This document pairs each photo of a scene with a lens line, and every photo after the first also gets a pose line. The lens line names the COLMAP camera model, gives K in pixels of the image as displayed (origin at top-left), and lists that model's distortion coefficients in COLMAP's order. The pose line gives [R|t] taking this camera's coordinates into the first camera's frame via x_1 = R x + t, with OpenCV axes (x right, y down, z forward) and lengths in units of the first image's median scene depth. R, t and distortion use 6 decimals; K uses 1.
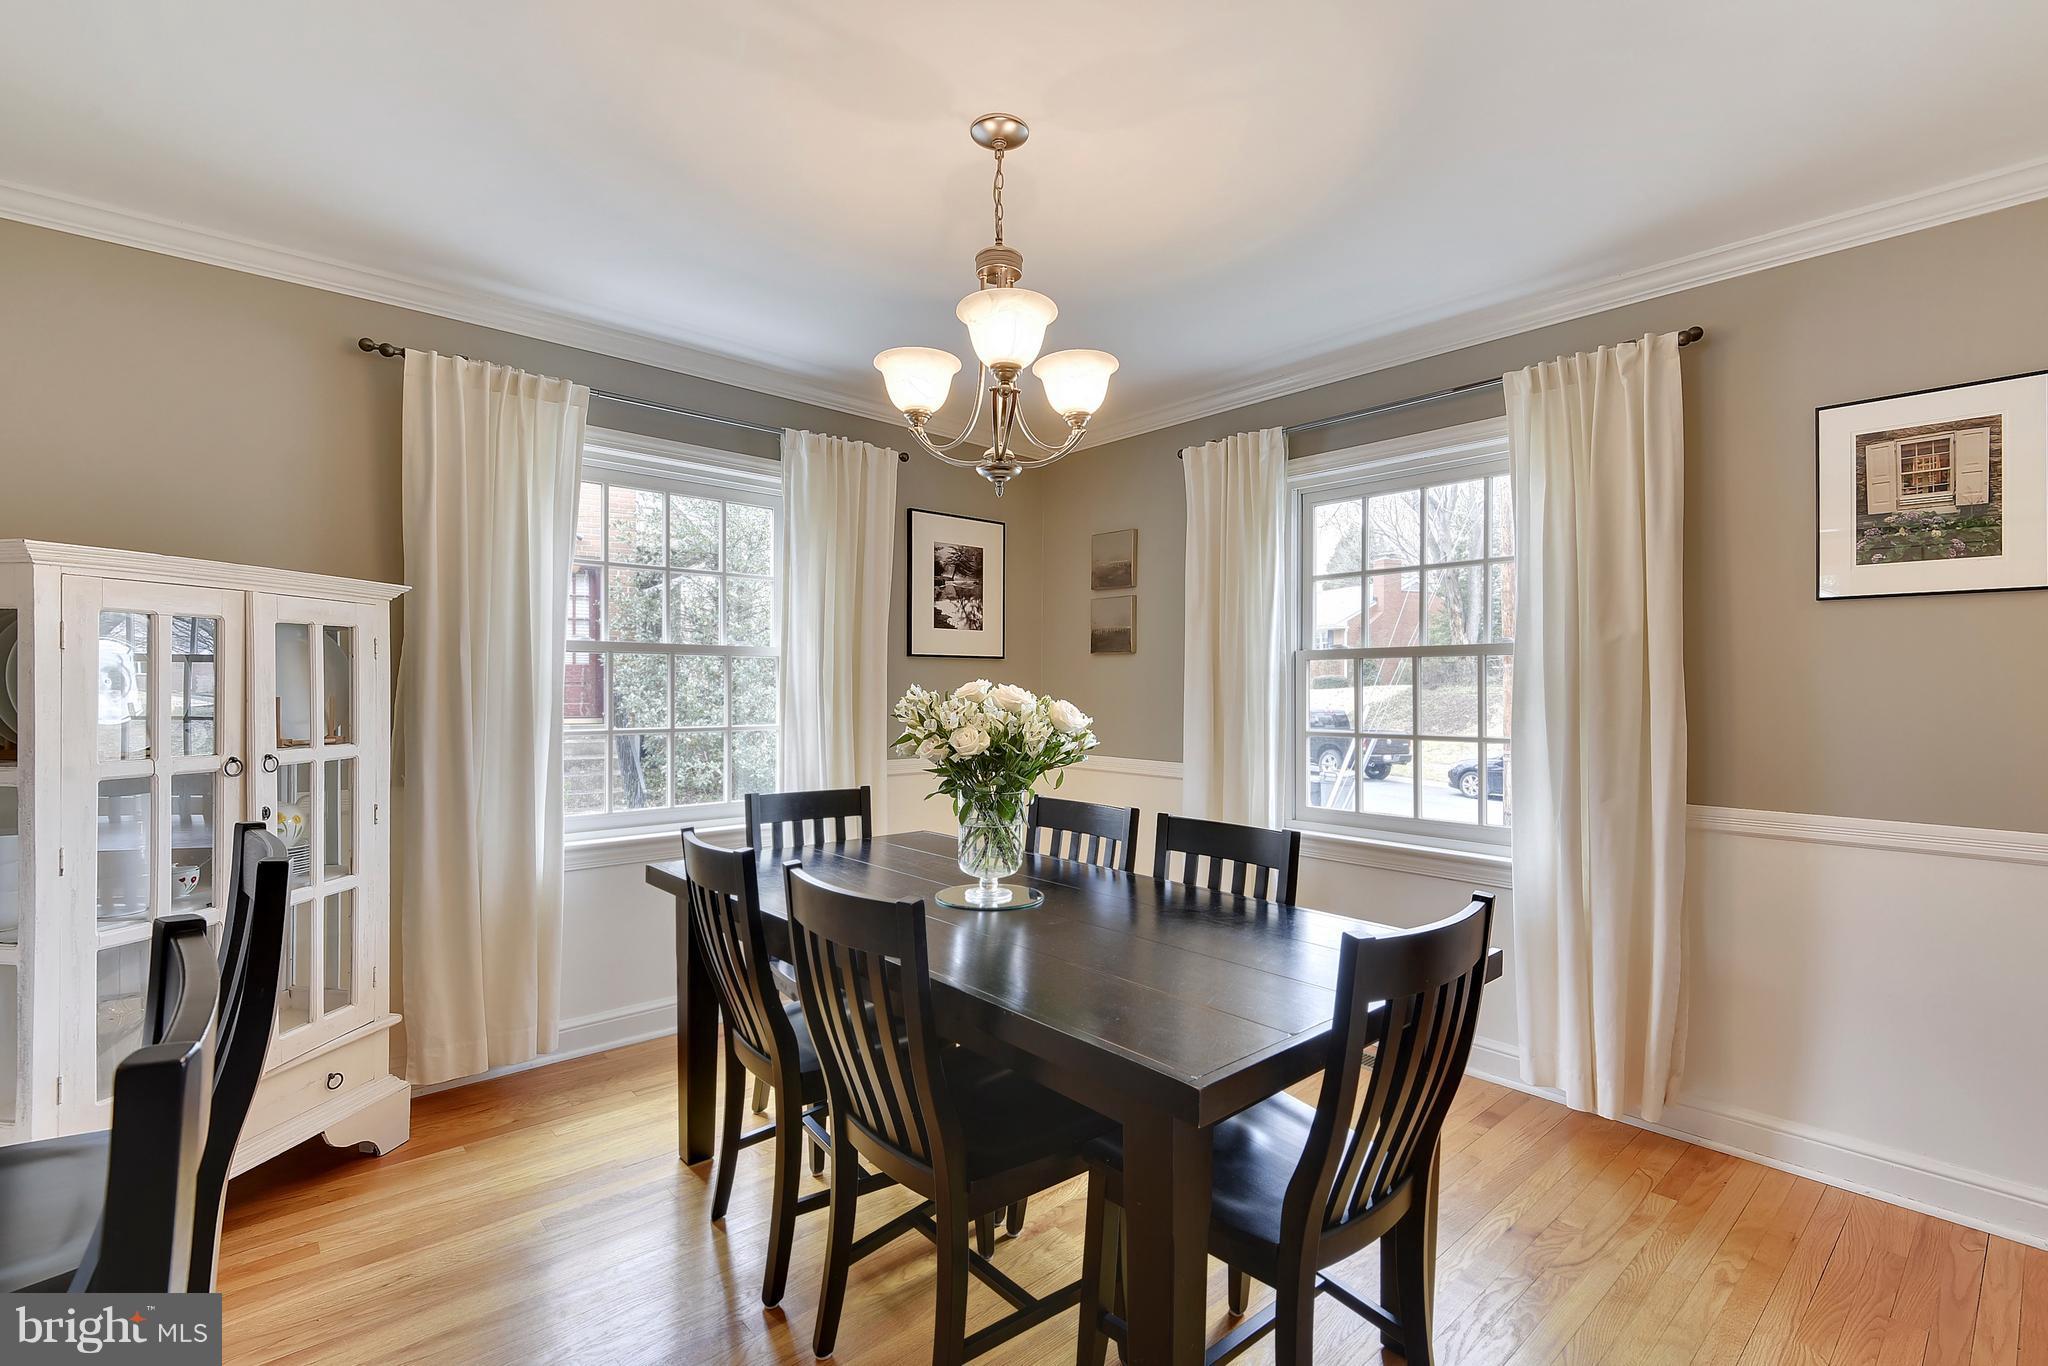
lens RADIAL K [[932.2, 0, 1024.0], [0, 932.2, 683.0], [0, 0, 1]] dist [0.035289, -0.021764]
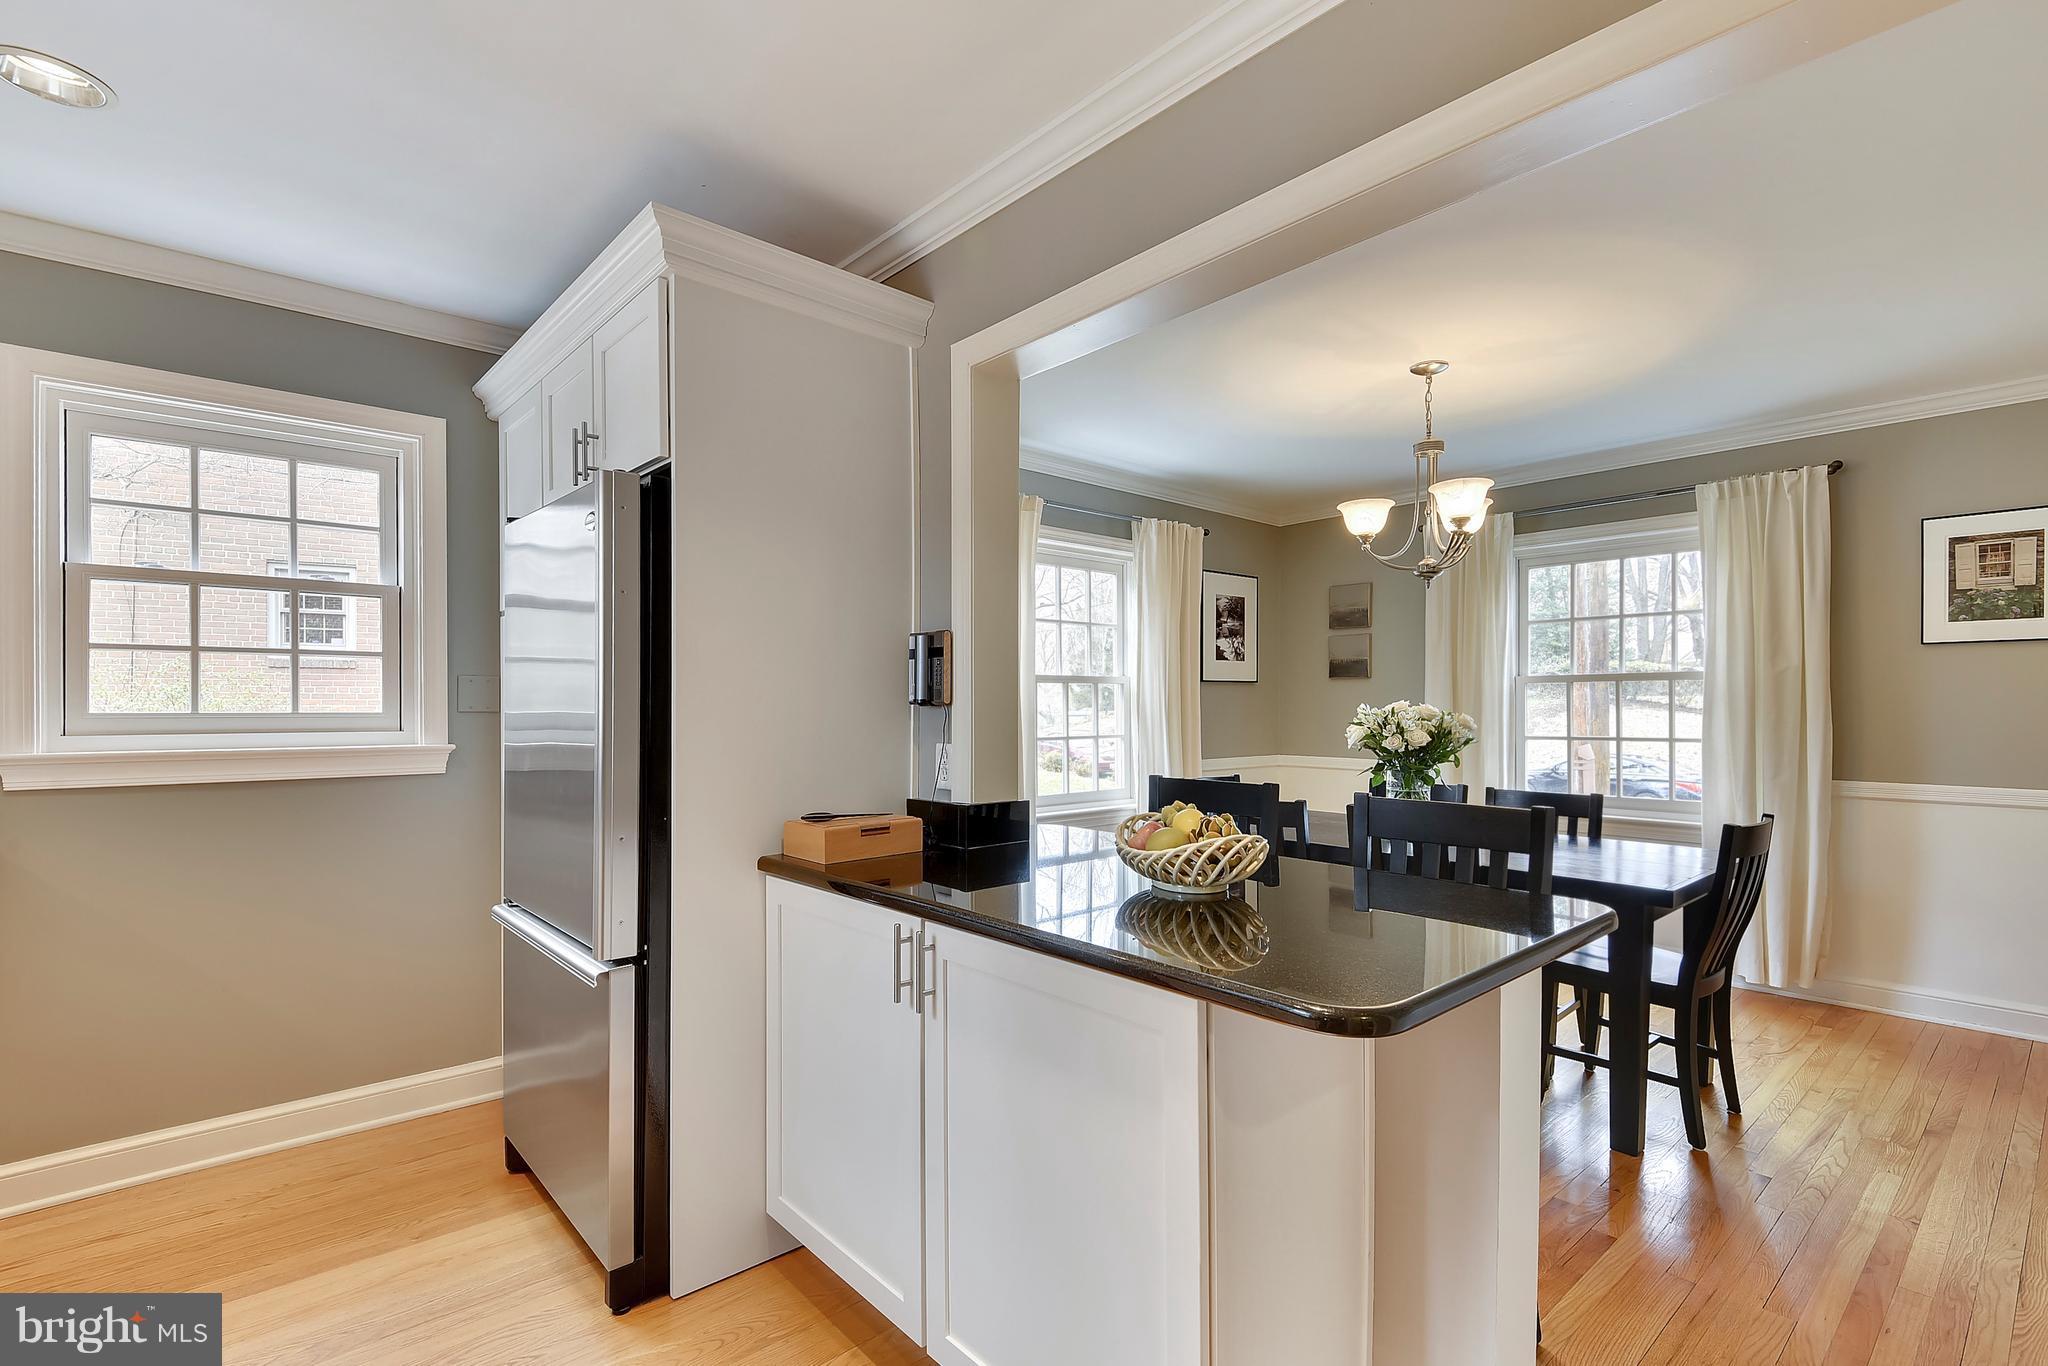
lens RADIAL K [[946.6, 0, 1017.6], [0, 946.6, 714.1], [0, 0, 1]] dist [0.018877, -0.013184]
pose [[0.999883, -0.007723, -0.013239, -0.562597], [0.007935, 0.999840, 0.016024, -0.010420], [0.013113, -0.016127, 0.999784, -0.523266]]
